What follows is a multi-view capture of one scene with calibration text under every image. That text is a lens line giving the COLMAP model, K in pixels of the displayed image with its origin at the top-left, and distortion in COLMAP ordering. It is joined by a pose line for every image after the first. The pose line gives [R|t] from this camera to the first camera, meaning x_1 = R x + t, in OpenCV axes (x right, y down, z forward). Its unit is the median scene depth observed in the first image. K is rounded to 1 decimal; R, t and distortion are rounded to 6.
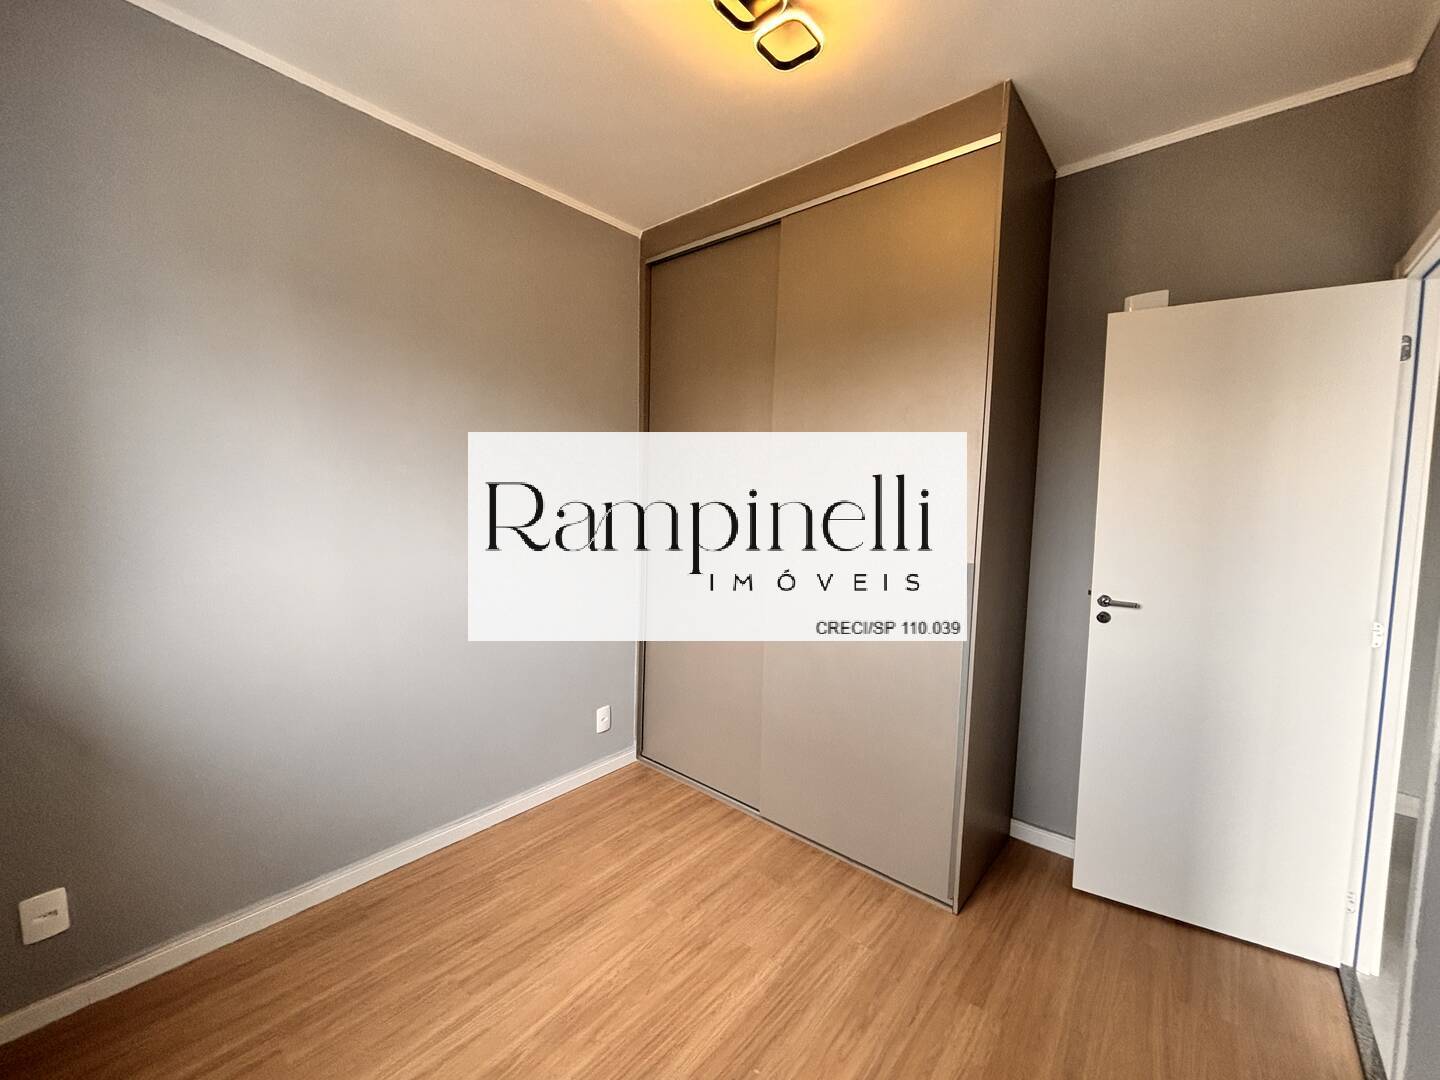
lens RADIAL K [[581.5, 0, 724.7], [0, 581.5, 528.3], [0, 0, 1]] dist [-0.001954, 0.001046]
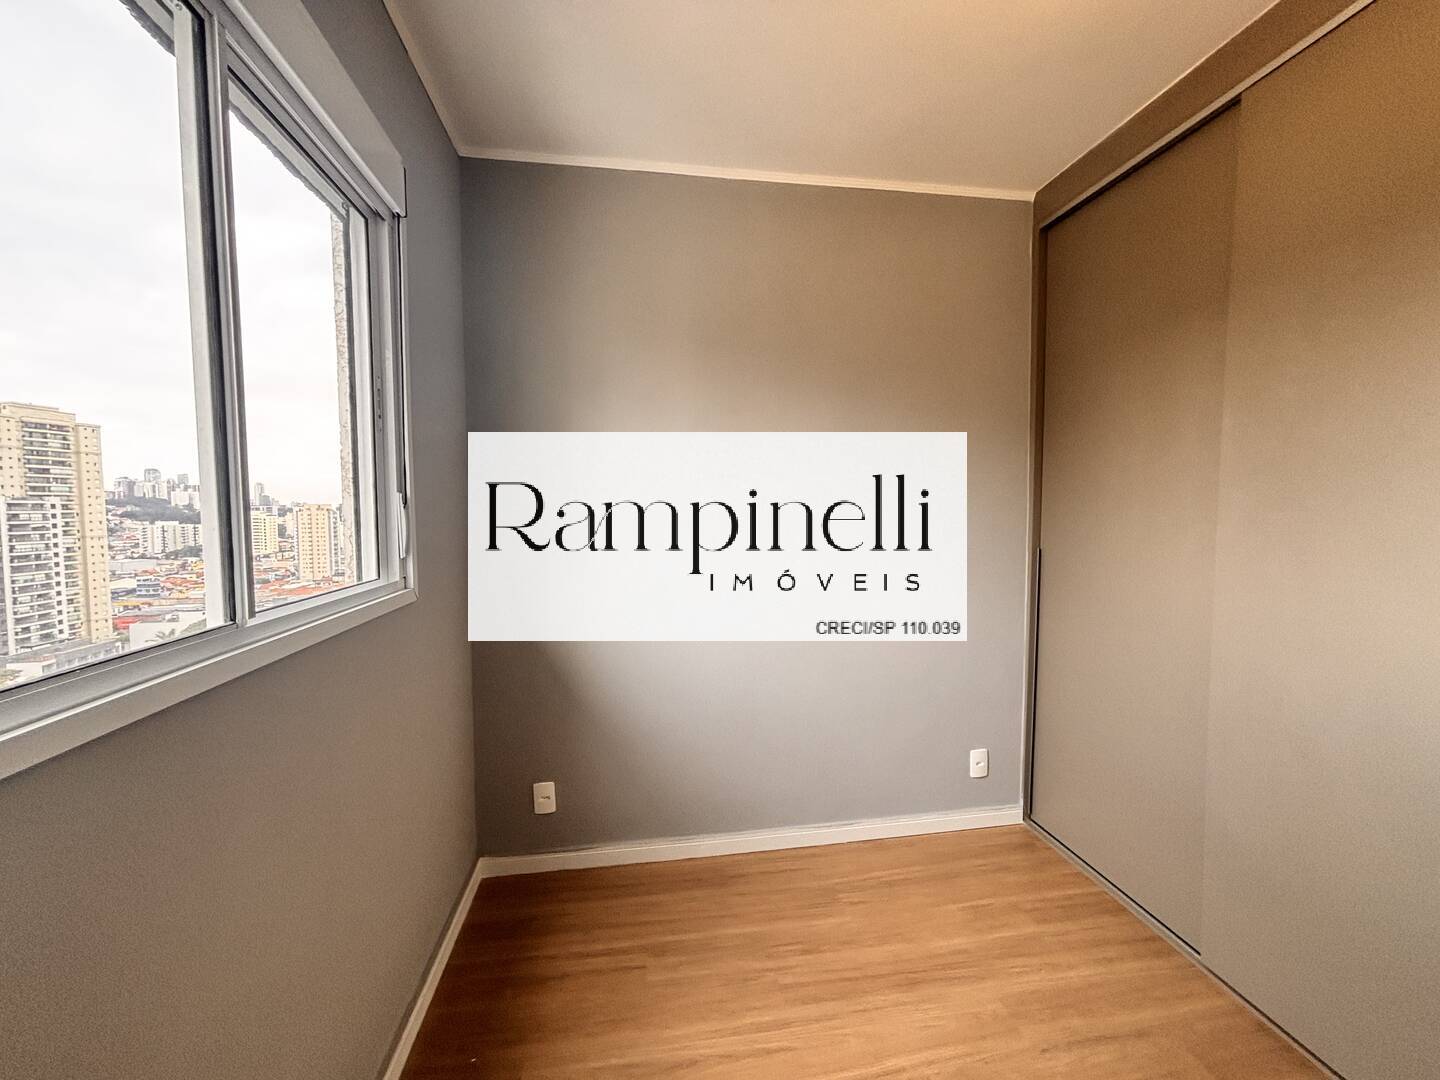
lens RADIAL K [[581.5, 0, 719.0], [0, 581.5, 532.2], [0, 0, 1]] dist [-0.001954, 0.001046]
pose [[0.749299, -0.002455, -0.662227, 0.113983], [-0.013054, 0.999744, -0.018477, 0.005985], [0.662103, 0.022489, 0.749076, 0.122164]]
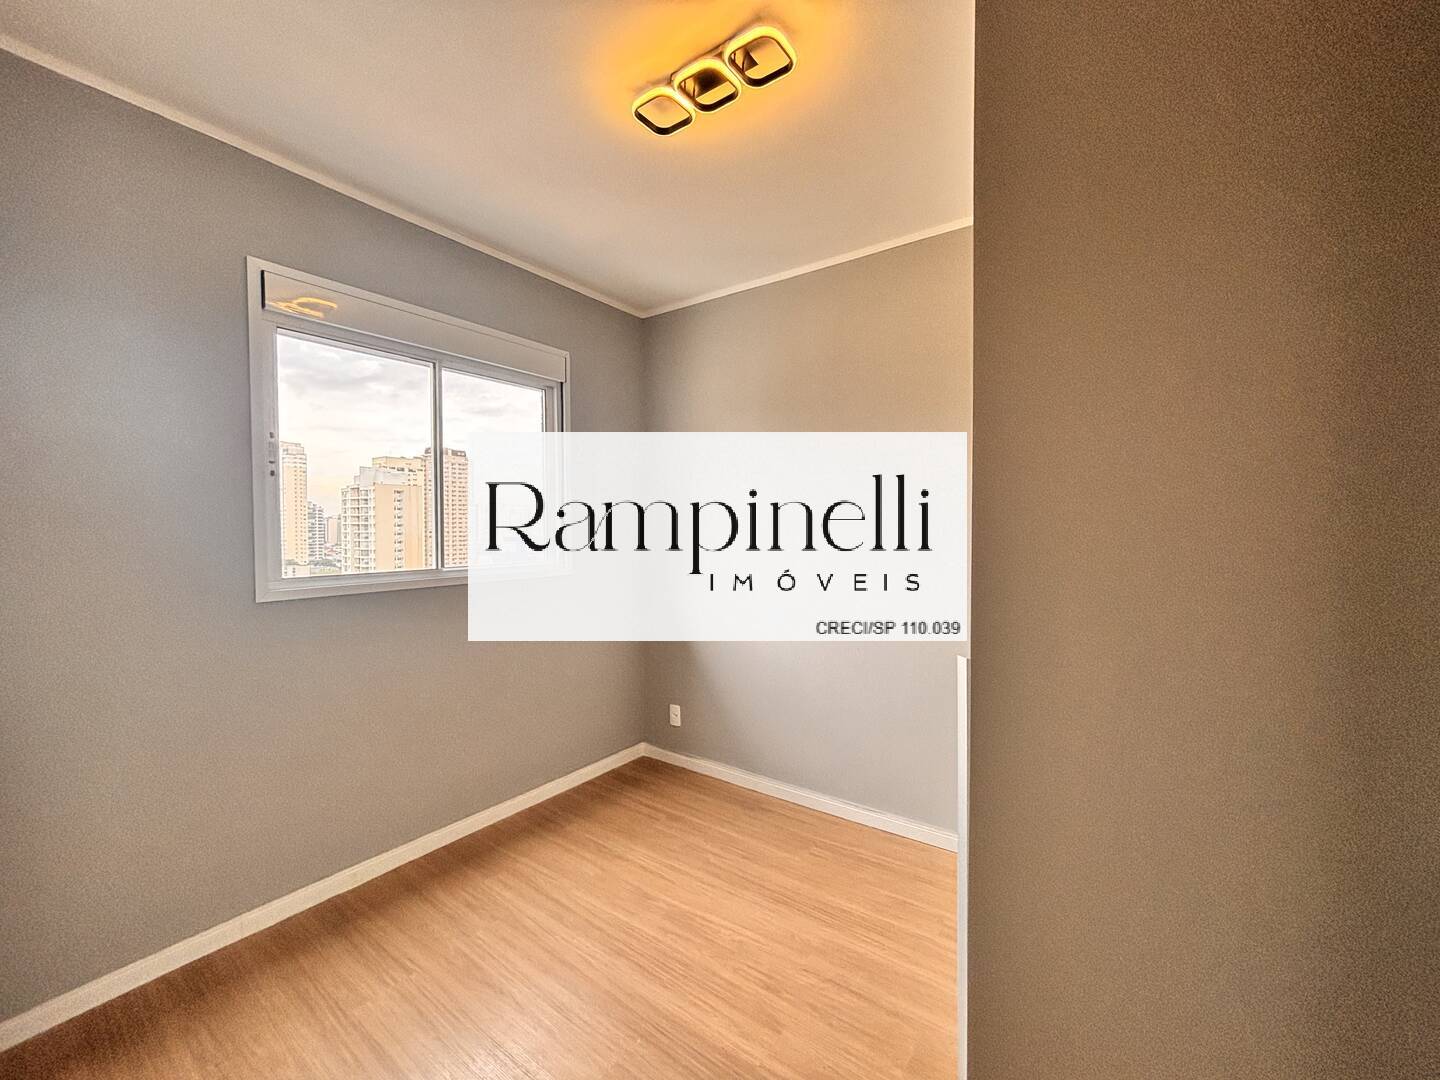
lens RADIAL K [[581.5, 0, 717.8], [0, 581.5, 527.0], [0, 0, 1]] dist [-0.001954, 0.001046]
pose [[0.073057, -0.019978, -0.997128, 0.843928], [-0.055004, 0.998197, -0.024030, -0.020750], [0.995810, 0.056601, 0.071826, 0.718467]]
